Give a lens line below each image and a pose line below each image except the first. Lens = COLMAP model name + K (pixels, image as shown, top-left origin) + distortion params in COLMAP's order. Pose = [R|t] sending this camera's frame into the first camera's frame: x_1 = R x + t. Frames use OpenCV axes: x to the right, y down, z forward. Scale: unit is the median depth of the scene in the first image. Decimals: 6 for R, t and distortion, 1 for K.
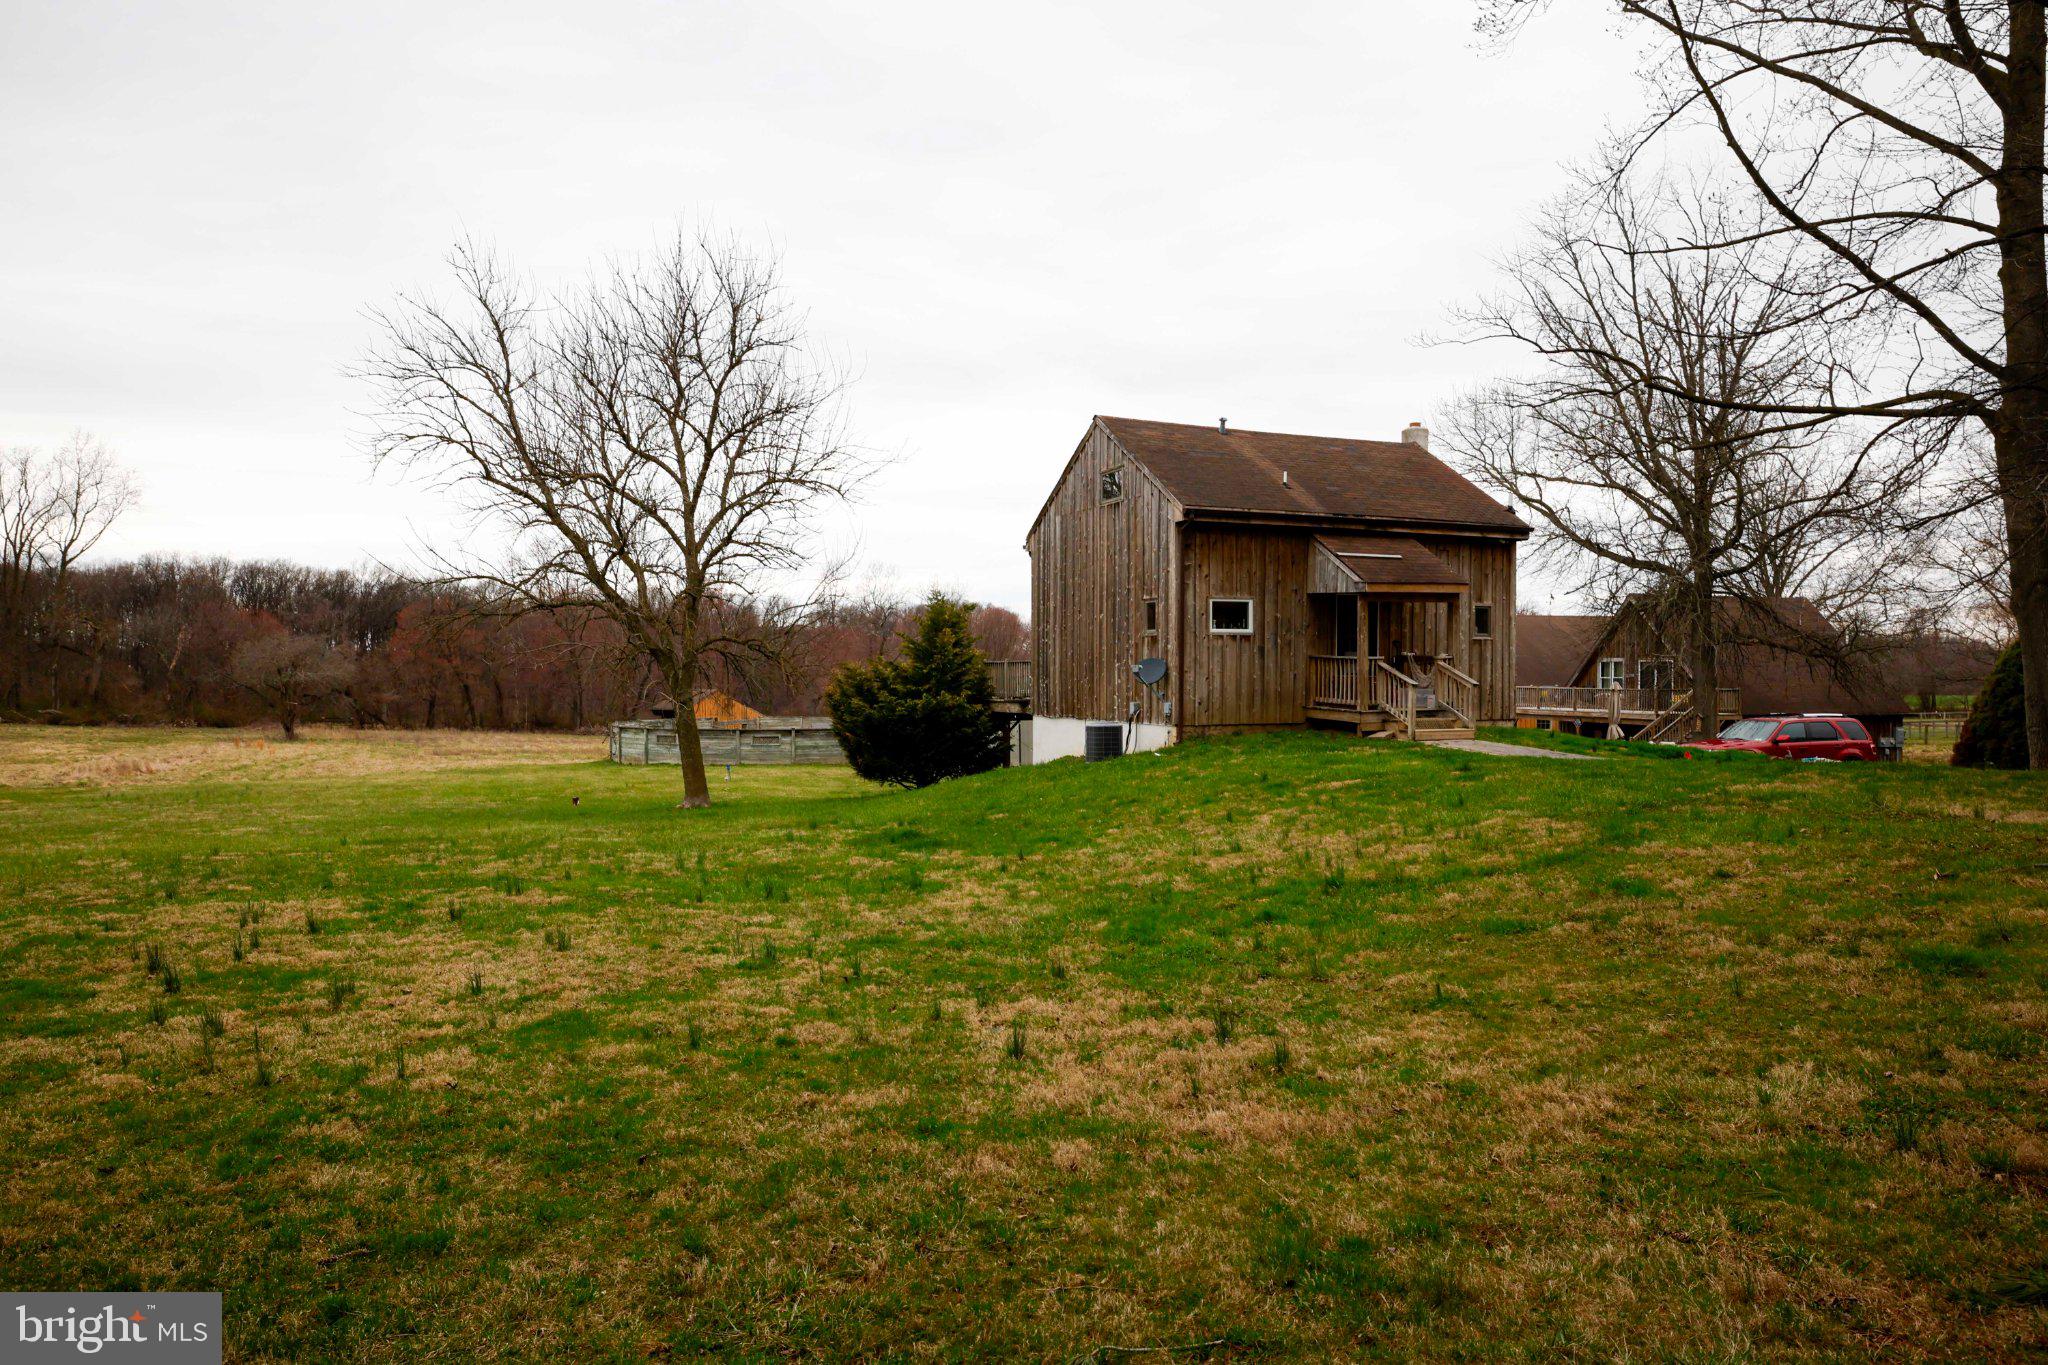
lens RADIAL K [[1300.6, 0, 1024.0], [0, 1300.6, 682.5], [0, 0, 1]] dist [-0.003821, 0.000401]
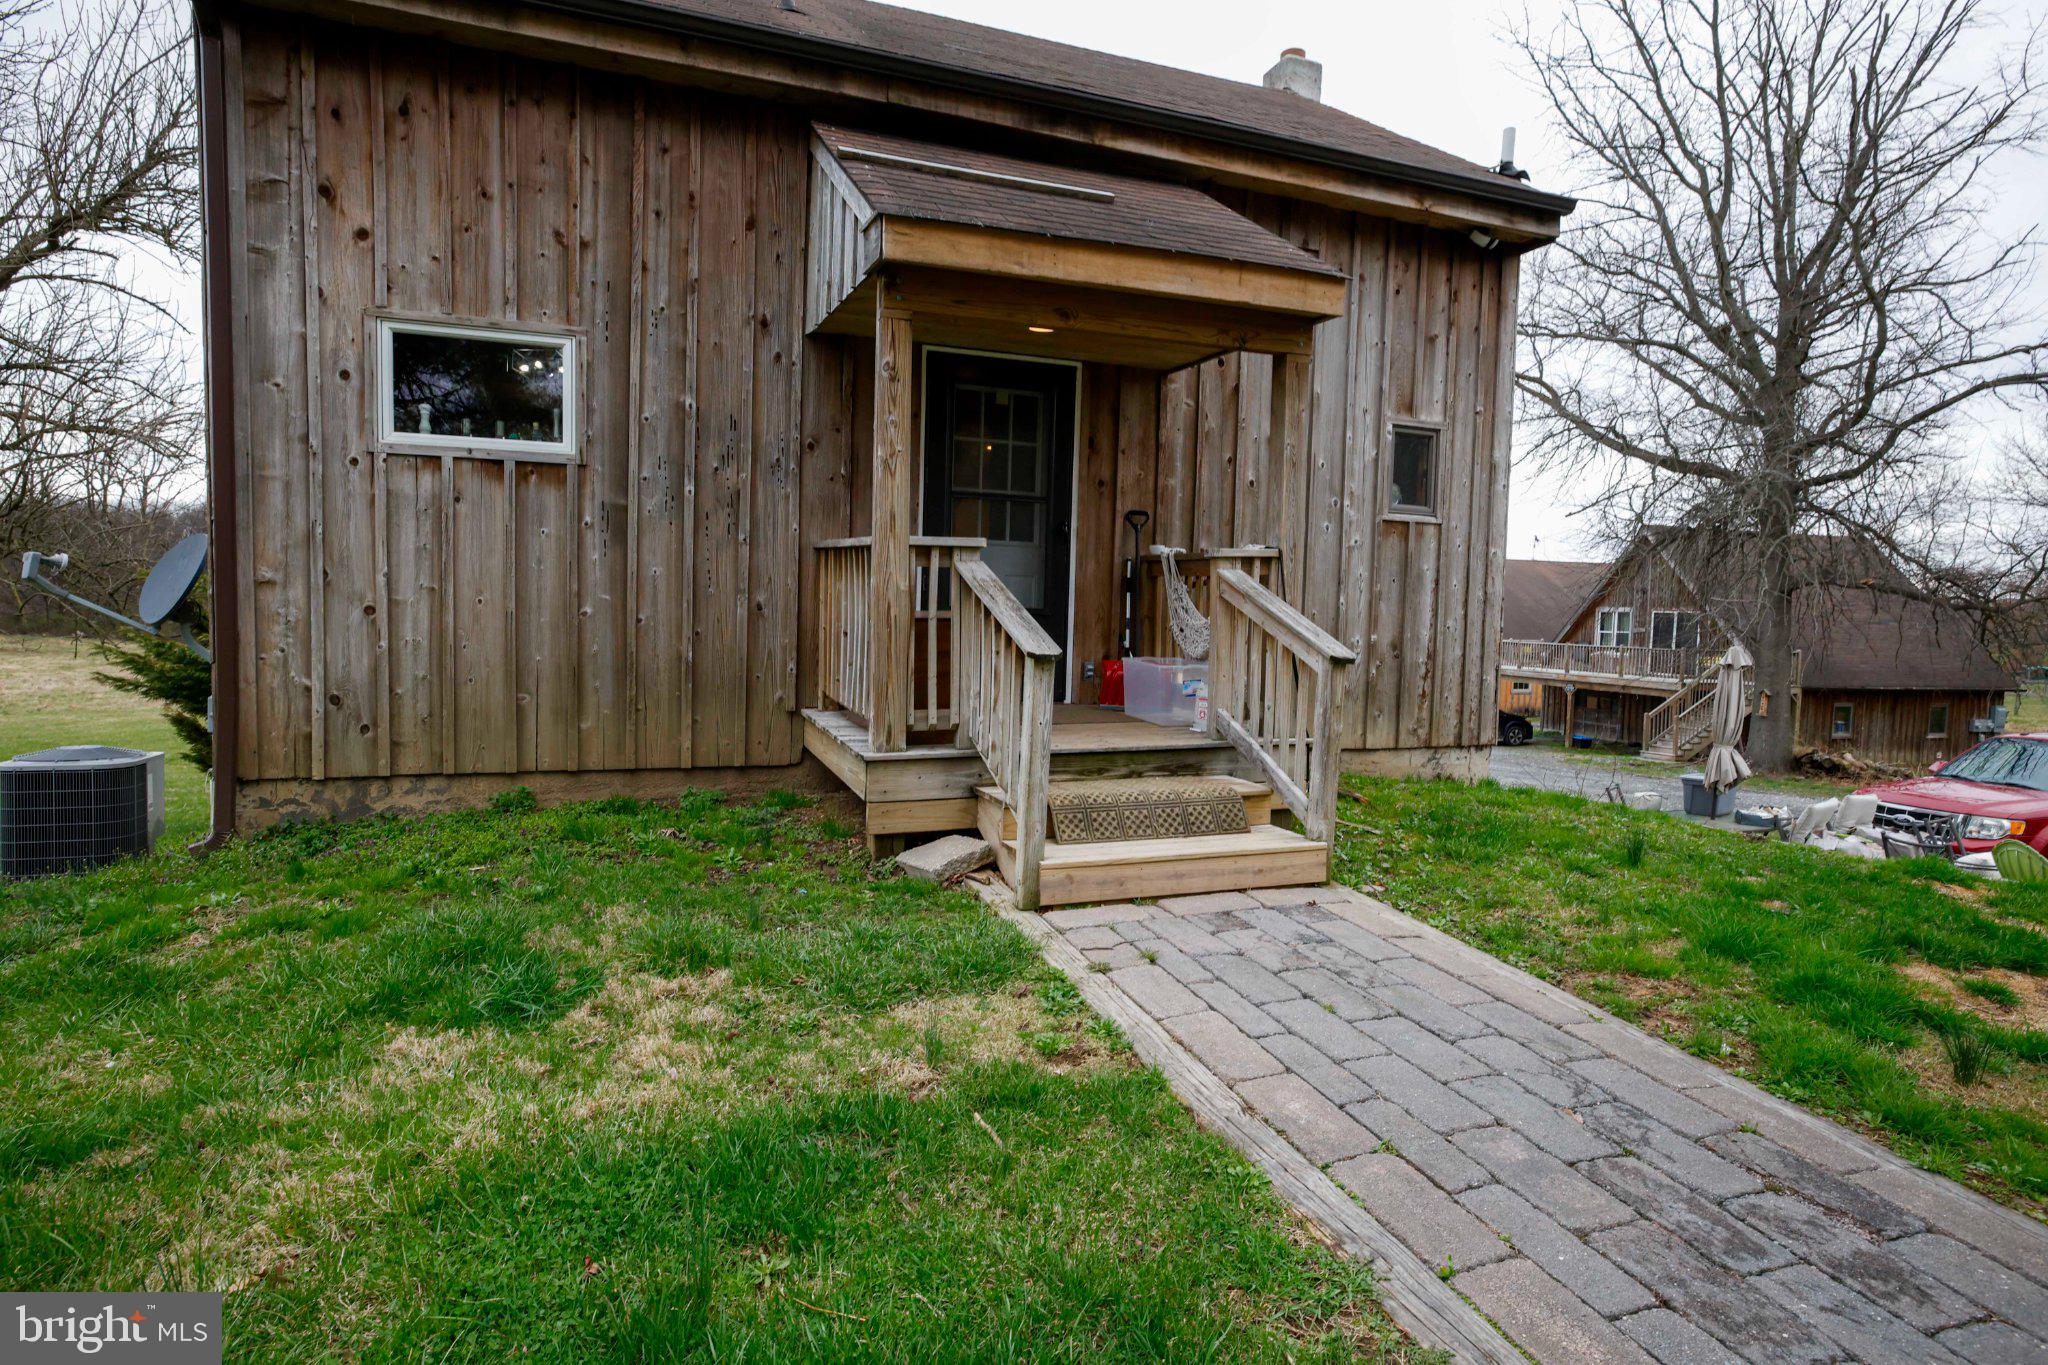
lens RADIAL K [[1083.7, 0, 1024.0], [0, 1083.7, 682.5], [0, 0, 1]] dist [-0.003809, 0.002322]
pose [[0.998796, 0.024689, -0.042385, 0.260434], [-0.022339, 0.998234, 0.055045, -0.003206], [0.043669, -0.054032, 0.997584, 0.697323]]
